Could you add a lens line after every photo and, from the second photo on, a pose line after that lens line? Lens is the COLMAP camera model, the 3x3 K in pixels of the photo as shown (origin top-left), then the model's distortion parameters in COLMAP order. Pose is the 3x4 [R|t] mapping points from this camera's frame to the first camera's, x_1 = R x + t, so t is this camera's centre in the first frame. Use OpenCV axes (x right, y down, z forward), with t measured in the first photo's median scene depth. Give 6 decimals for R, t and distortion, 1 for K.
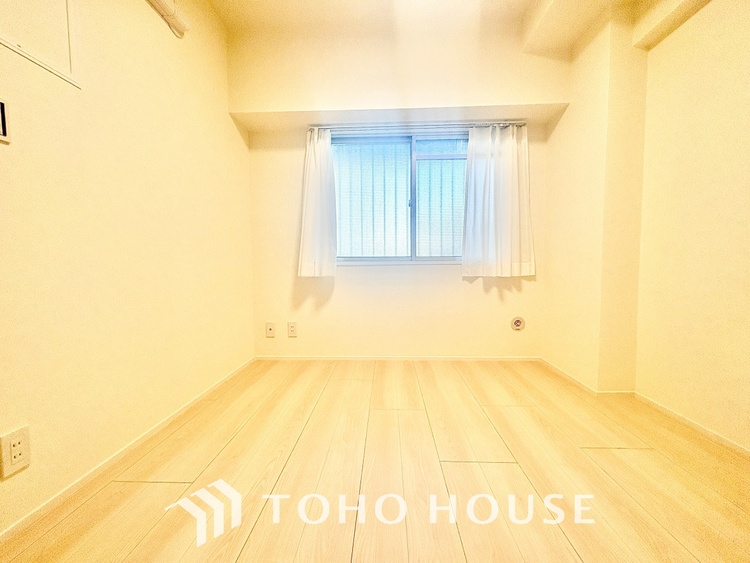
lens RADIAL K [[300.0, 0, 374.4], [0, 300.0, 280.6], [0, 0, 1]] dist [0.000429, 0.000711]
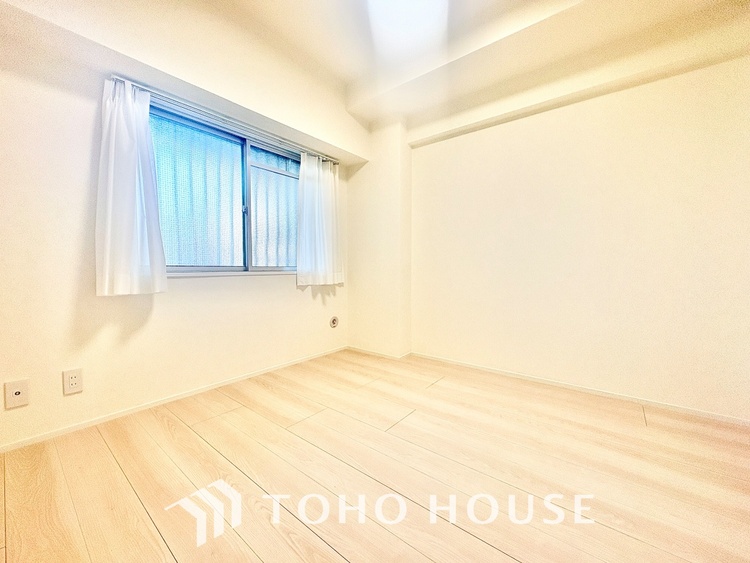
lens RADIAL K [[300.0, 0, 373.4], [0, 300.0, 279.7], [0, 0, 1]] dist [0.000429, 0.000711]
pose [[0.595750, -0.022198, 0.802863, -0.412048], [0.046149, 0.998913, -0.006625, -0.014534], [-0.801843, 0.040998, 0.596127, 0.133545]]
